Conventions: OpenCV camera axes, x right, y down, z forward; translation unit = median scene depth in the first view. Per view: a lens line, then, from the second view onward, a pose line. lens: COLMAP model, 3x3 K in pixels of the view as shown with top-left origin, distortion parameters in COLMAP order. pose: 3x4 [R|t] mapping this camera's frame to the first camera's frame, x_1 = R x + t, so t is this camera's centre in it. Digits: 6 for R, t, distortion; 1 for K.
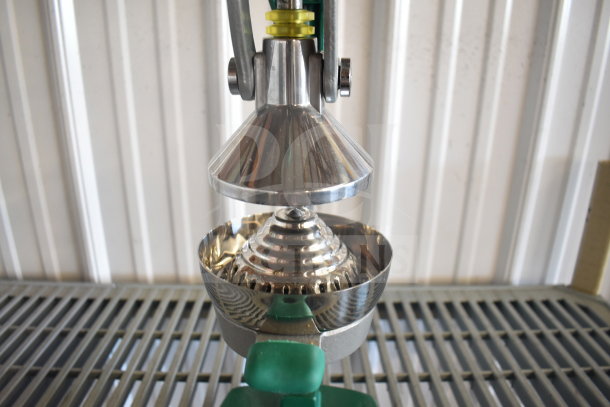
lens RADIAL K [[487.3, 0, 305.0], [0, 487.3, 203.5], [0, 0, 1]] dist [-0.013396, -0.004612]
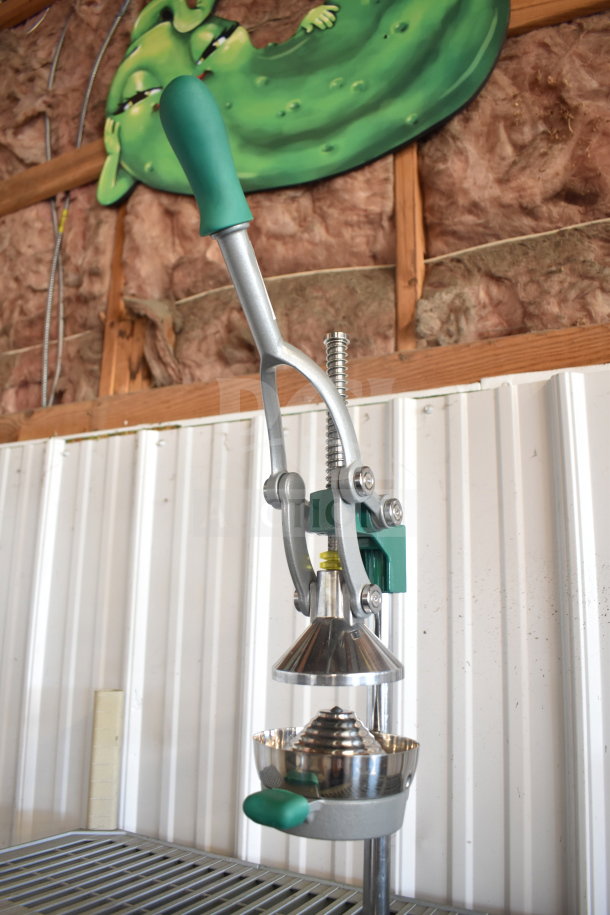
lens RADIAL K [[731.0, 0, 305.0], [0, 731.0, 457.5], [0, 0, 1]] dist [-0.013396, -0.004612]
pose [[0.902121, -0.079620, -0.424075, 0.774102], [-0.139485, 0.876245, -0.461237, 0.348963], [0.408317, 0.475243, 0.779372, -0.823444]]
